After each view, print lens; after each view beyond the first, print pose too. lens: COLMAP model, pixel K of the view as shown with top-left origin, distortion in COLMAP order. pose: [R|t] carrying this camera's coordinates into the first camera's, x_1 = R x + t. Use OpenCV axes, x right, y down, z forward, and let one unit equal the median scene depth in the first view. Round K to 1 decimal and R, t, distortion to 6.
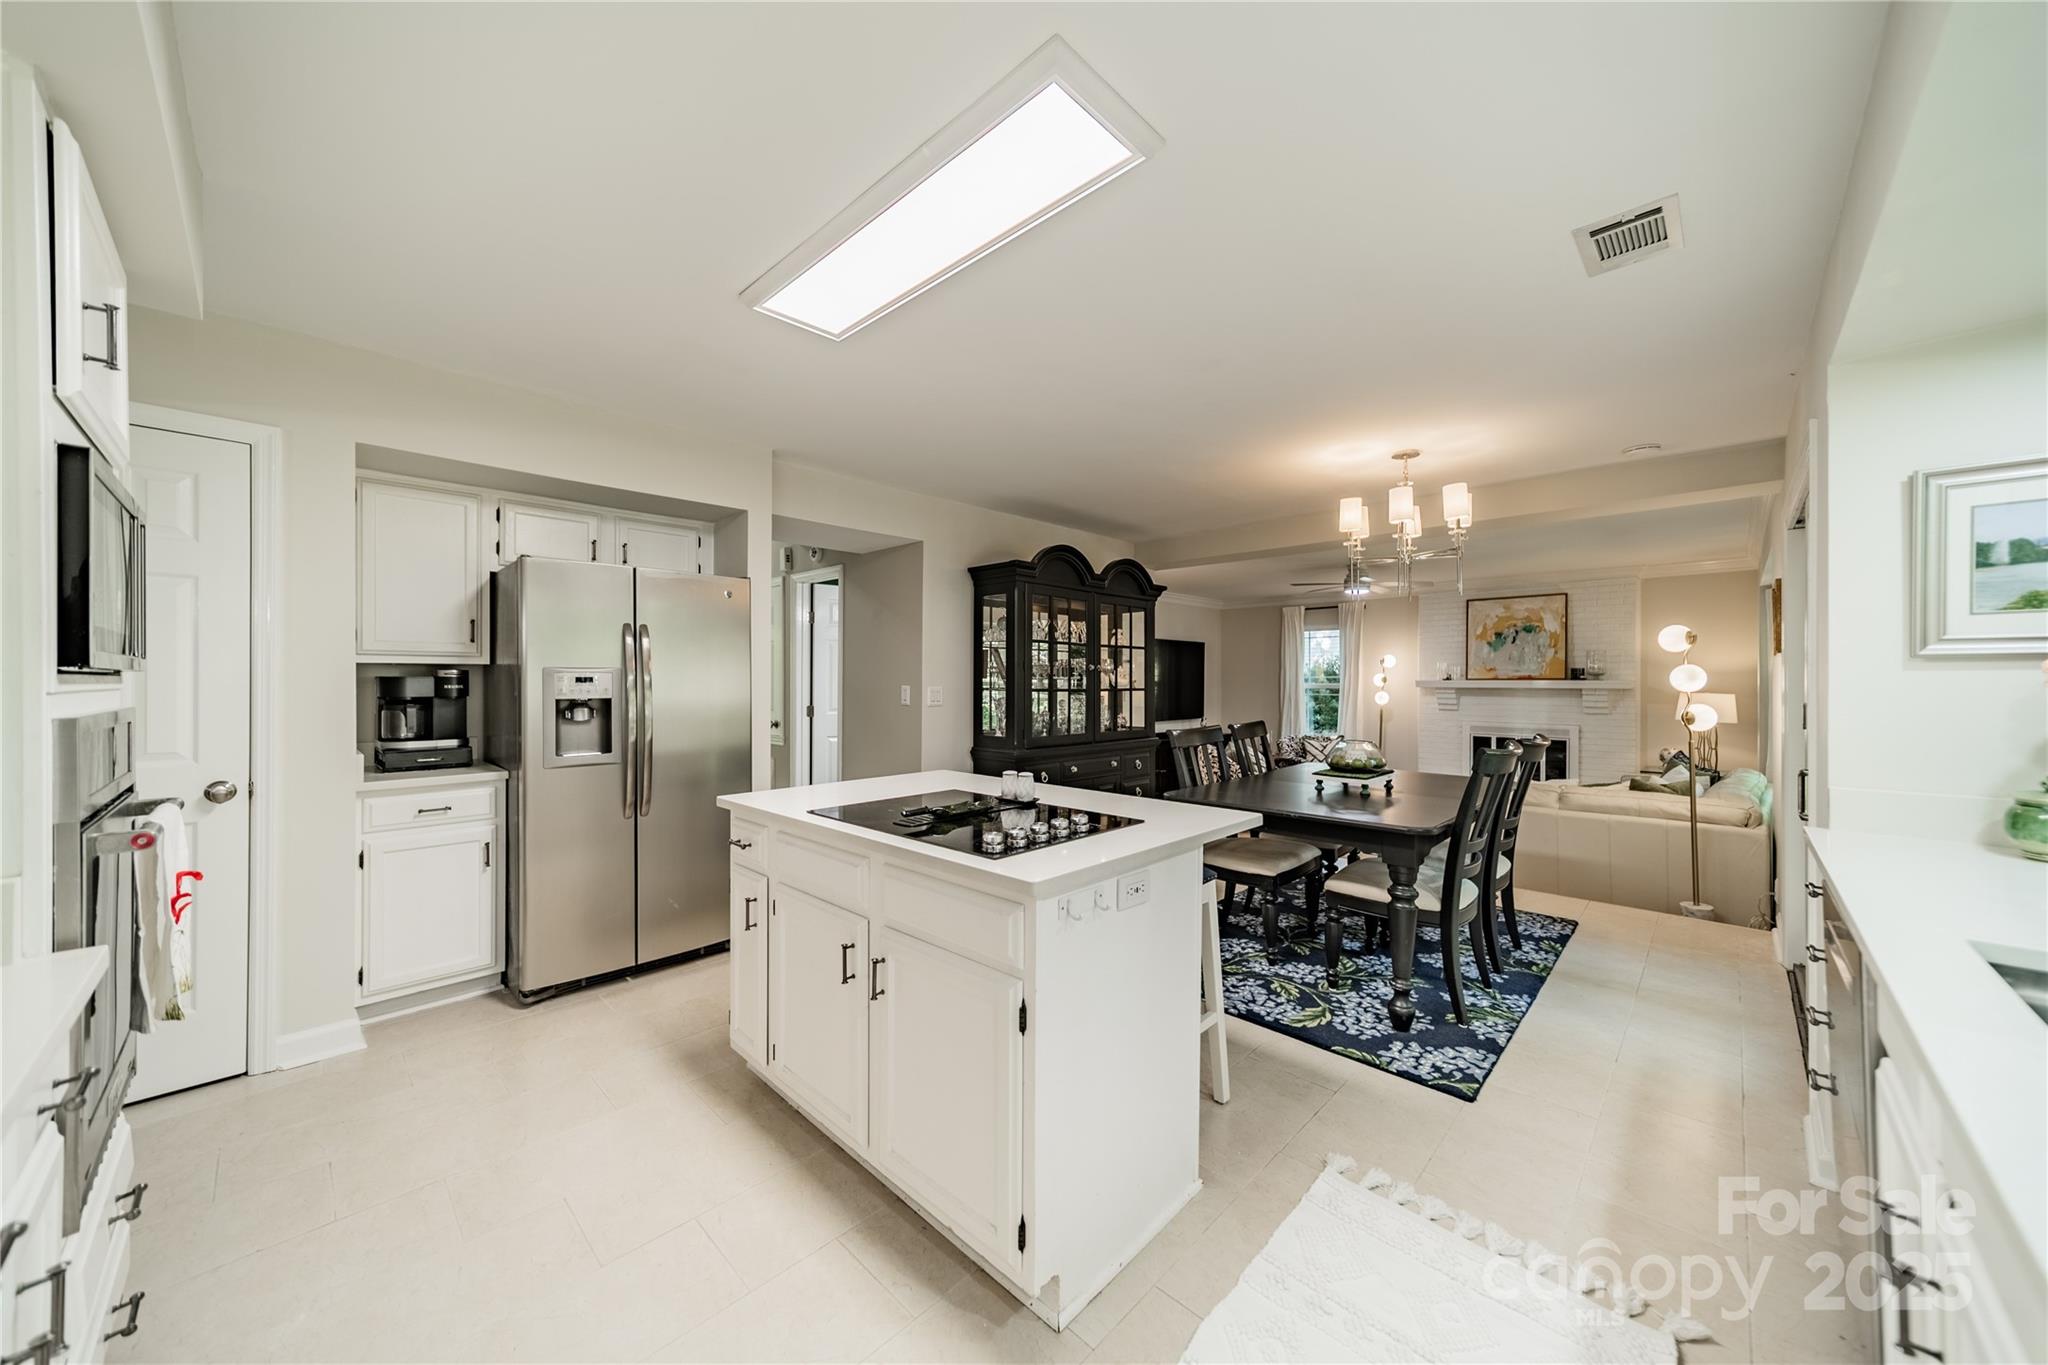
lens RADIAL K [[717.7, 0, 1026.0], [0, 717.7, 682.0], [0, 0, 1]] dist [0.008472, 0.000178]
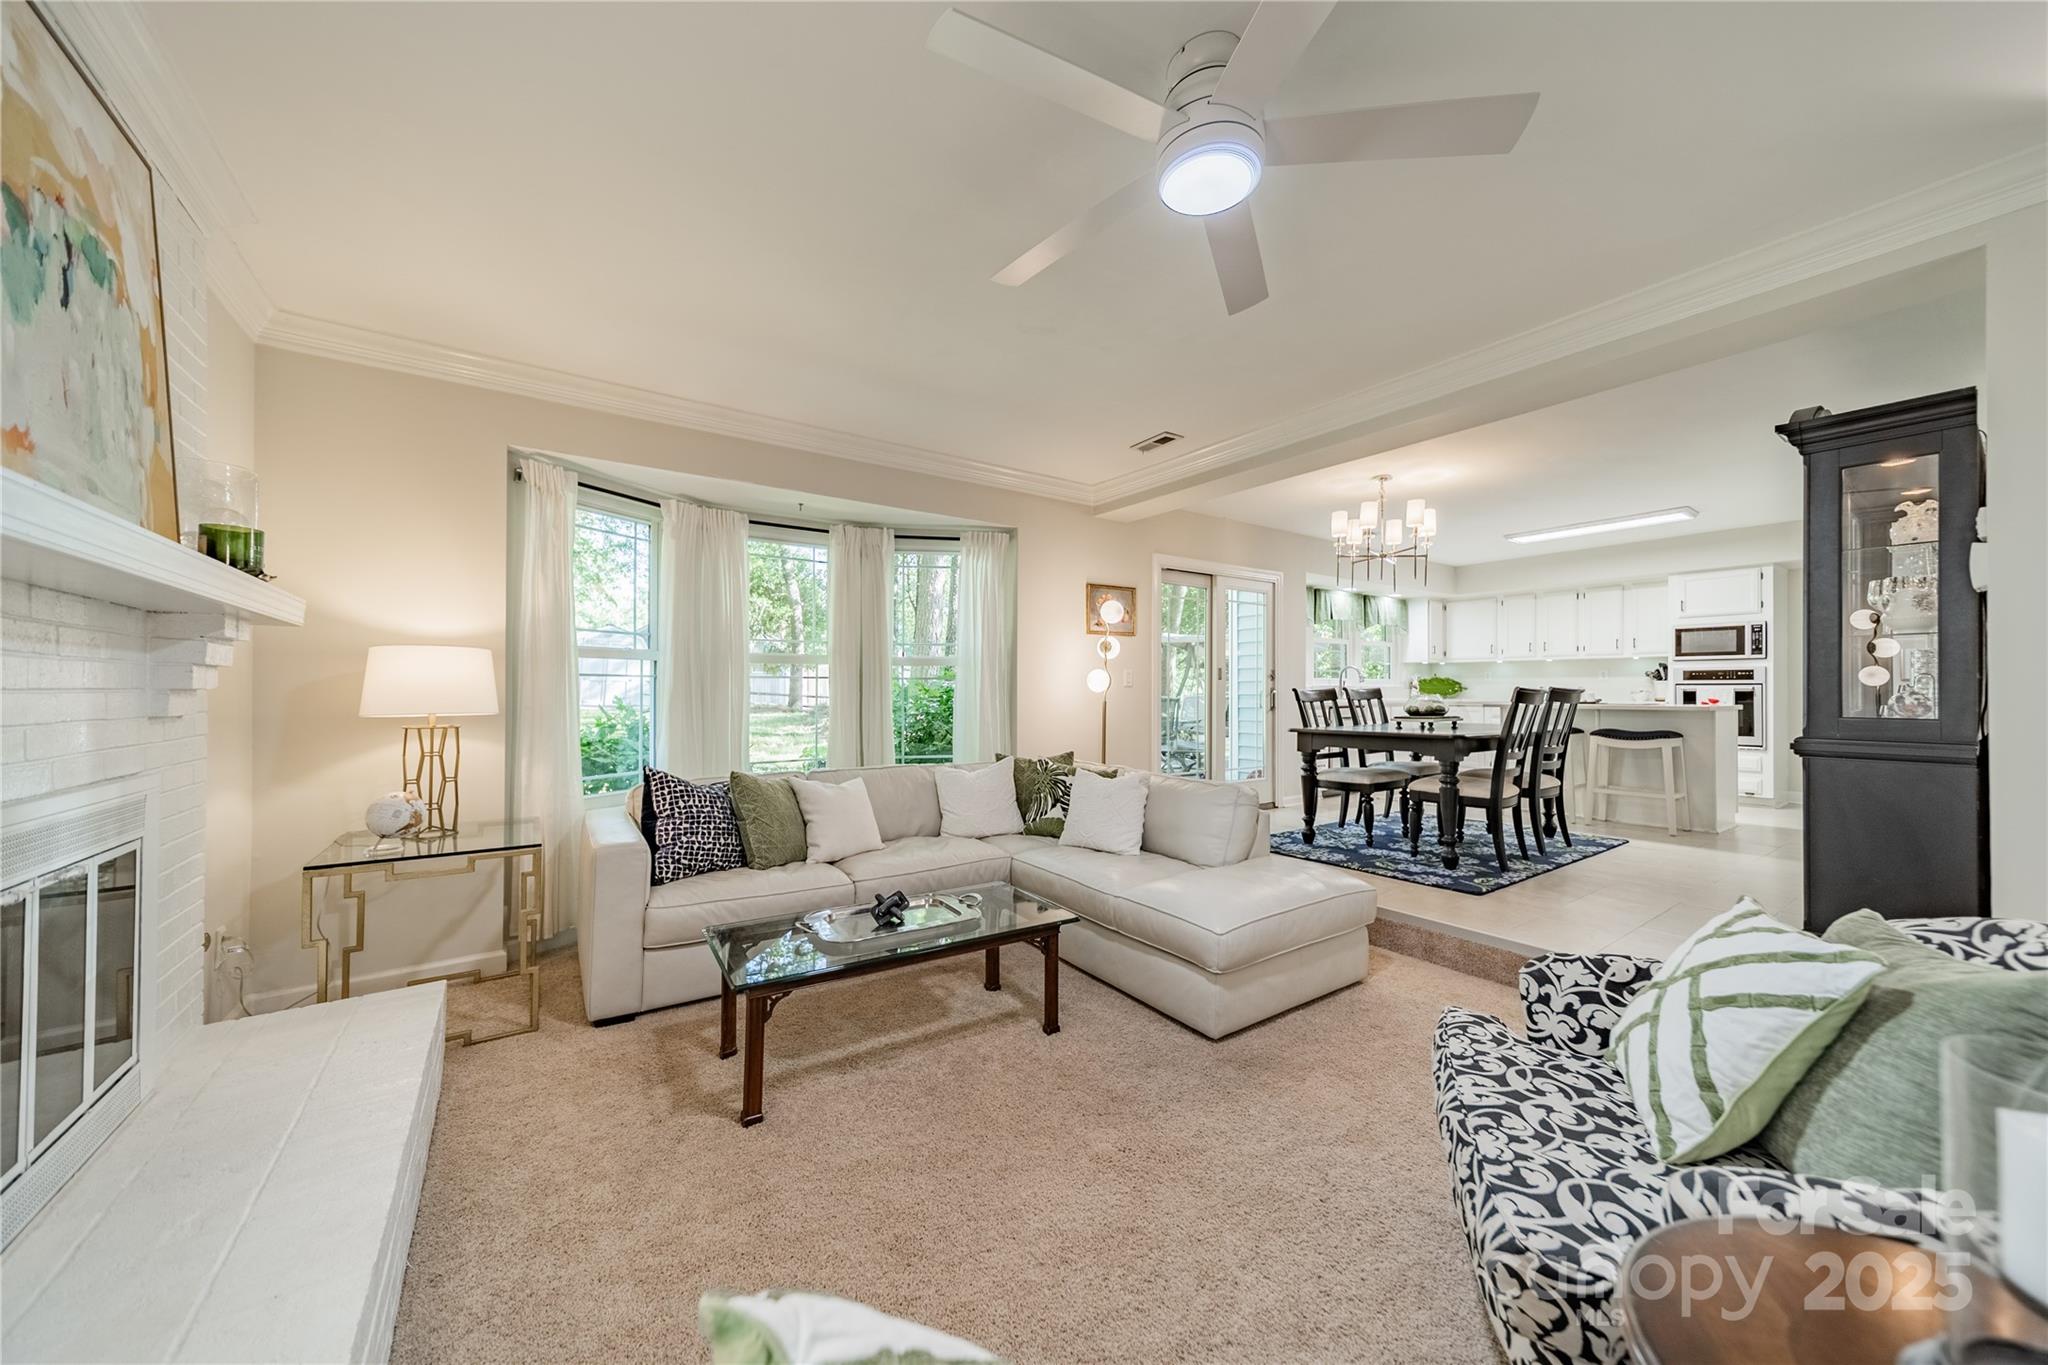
lens RADIAL K [[717.5, 0, 1031.4], [0, 717.5, 682.0], [0, 0, 1]] dist [0.007725, 0.000326]
pose [[-0.984161, 0.001486, 0.177272, 0.468646], [-0.000419, 0.999943, -0.010709, 0.035754], [-0.177277, -0.010614, -0.984104, 1.219640]]
